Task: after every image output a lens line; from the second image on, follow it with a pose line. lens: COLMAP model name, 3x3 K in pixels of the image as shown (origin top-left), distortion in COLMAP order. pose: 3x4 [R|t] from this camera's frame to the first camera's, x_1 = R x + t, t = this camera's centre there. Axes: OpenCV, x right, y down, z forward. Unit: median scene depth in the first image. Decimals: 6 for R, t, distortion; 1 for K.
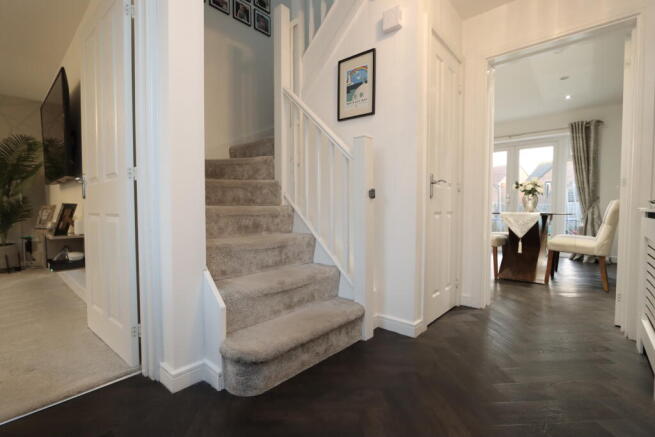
lens RADIAL K [[298.9, 0, 328.8], [0, 298.9, 219.9], [0, 0, 1]] dist [-0.005334, -0.000152]
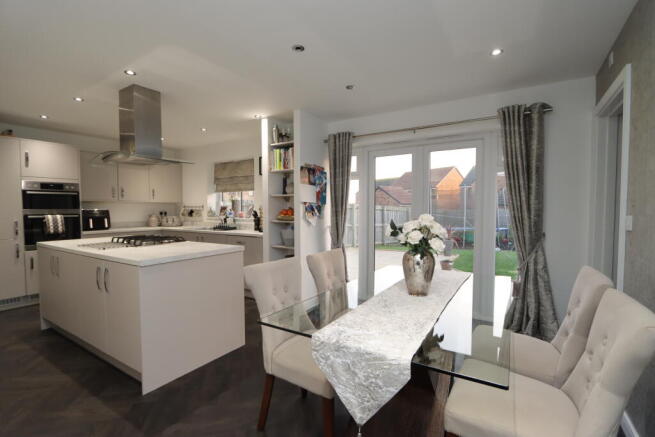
lens RADIAL K [[298.9, 0, 327.0], [0, 298.9, 218.7], [0, 0, 1]] dist [-0.005334, -0.000152]
pose [[0.988437, -0.006231, 0.151502, 0.387168], [0.005984, 0.999980, 0.002088, -0.111325], [-0.151512, -0.001157, 0.988455, 0.477196]]
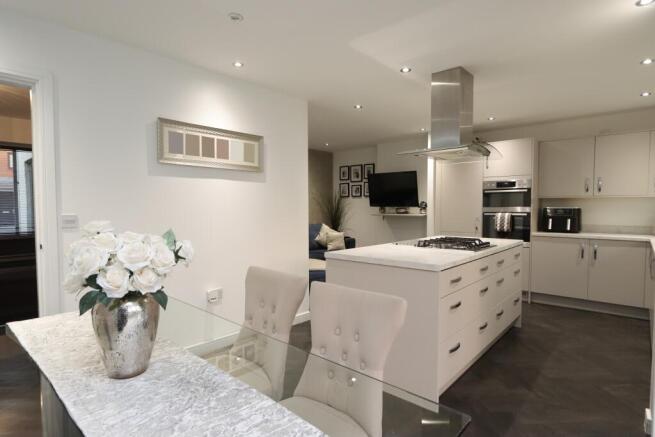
lens RADIAL K [[349.4, 0, 326.3], [0, 349.4, 214.6], [0, 0, 1]] dist [-0.000393, 0.000010]
pose [[-0.012611, 0.024764, -0.999614, 0.664026], [-0.030656, 0.999214, 0.025141, -0.125331], [0.999450, 0.030961, -0.011842, 0.824506]]
